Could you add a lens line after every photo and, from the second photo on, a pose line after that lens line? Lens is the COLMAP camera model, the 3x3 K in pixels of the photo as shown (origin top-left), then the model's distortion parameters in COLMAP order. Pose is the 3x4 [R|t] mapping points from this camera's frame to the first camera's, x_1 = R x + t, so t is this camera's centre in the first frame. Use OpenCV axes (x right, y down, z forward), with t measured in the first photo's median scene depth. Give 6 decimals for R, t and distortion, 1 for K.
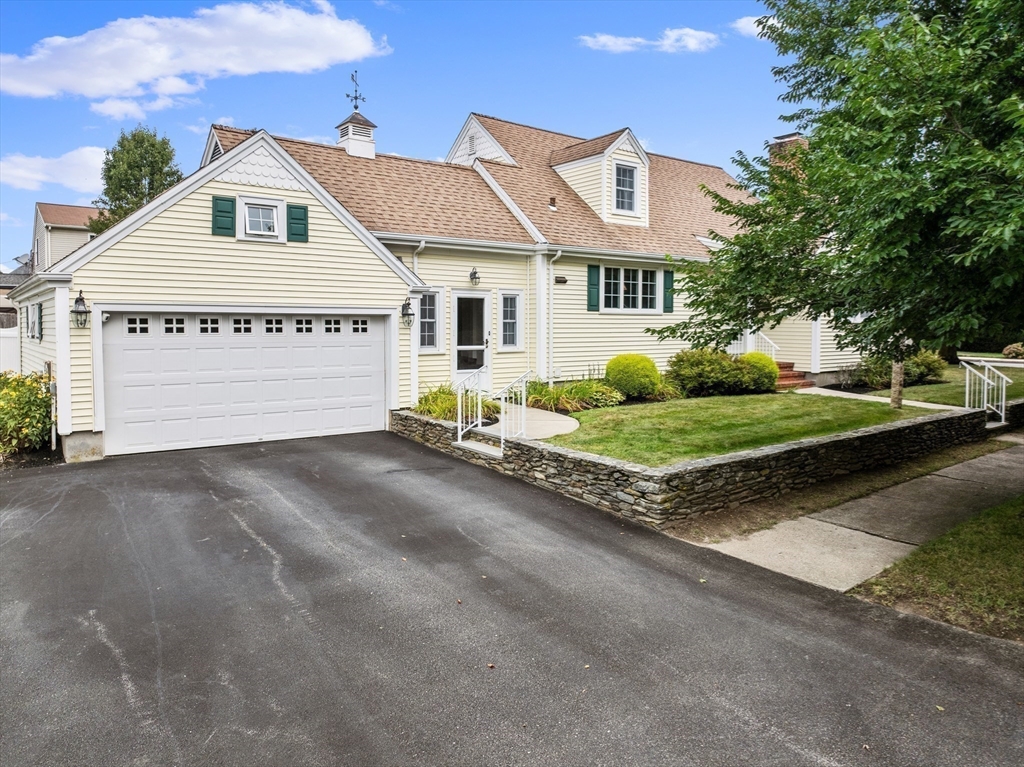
lens RADIAL K [[726.4, 0, 511.7], [0, 726.4, 379.5], [0, 0, 1]] dist [-0.044800, 0.001699]
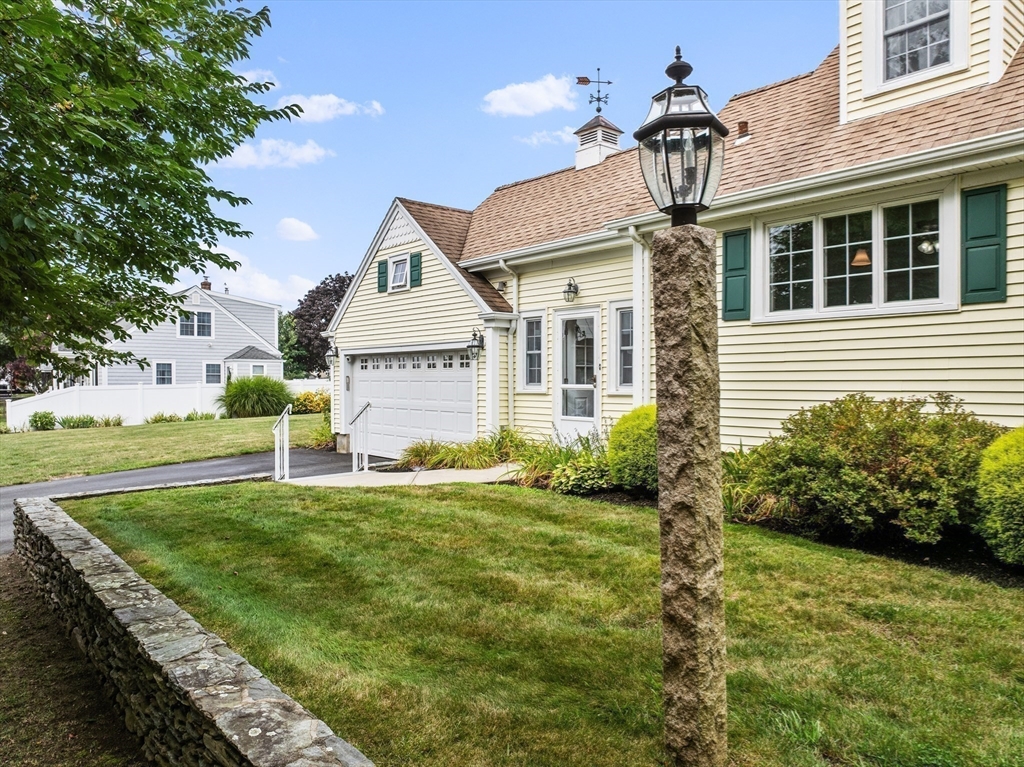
lens RADIAL K [[726.4, 0, 518.4], [0, 726.4, 384.2], [0, 0, 1]] dist [-0.044800, 0.001699]
pose [[0.045820, 0.012887, -0.998867, 0.738126], [-0.060633, 0.998109, 0.010095, -0.055085], [0.997108, 0.060102, 0.046514, 0.995635]]
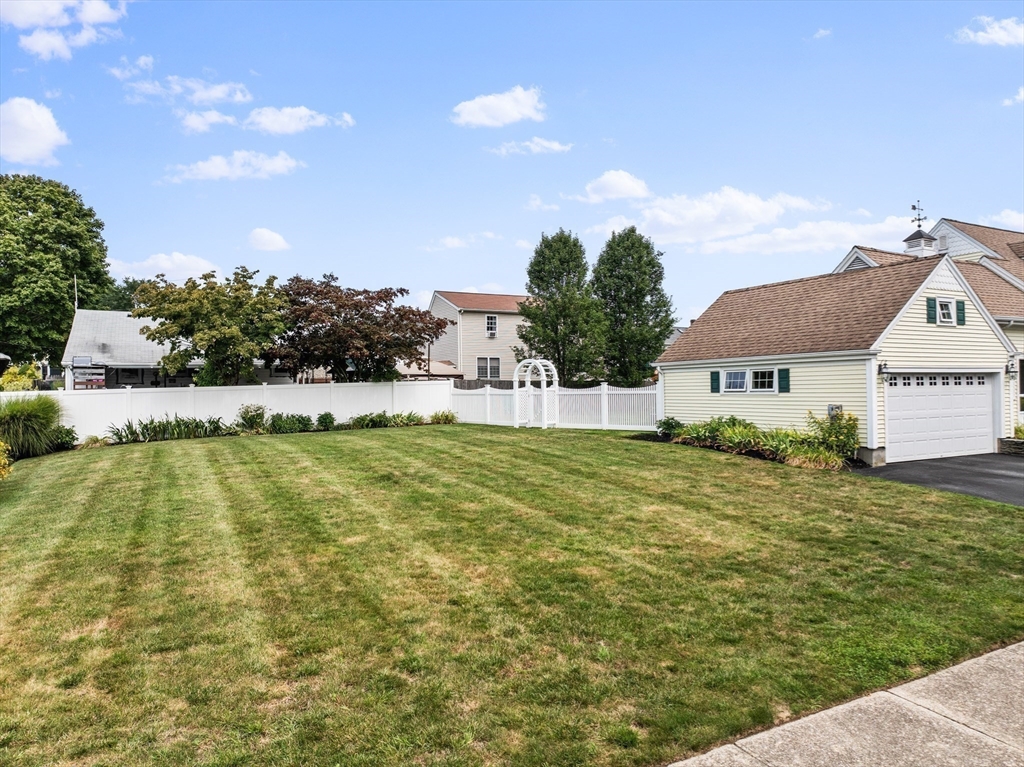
lens RADIAL K [[726.4, 0, 511.5], [0, 726.4, 385.0], [0, 0, 1]] dist [-0.044800, 0.001699]
pose [[0.982760, -0.015345, -0.184246, -0.845648], [0.001577, 0.997209, -0.074645, 0.039650], [0.184877, 0.073067, 0.980042, -0.560000]]
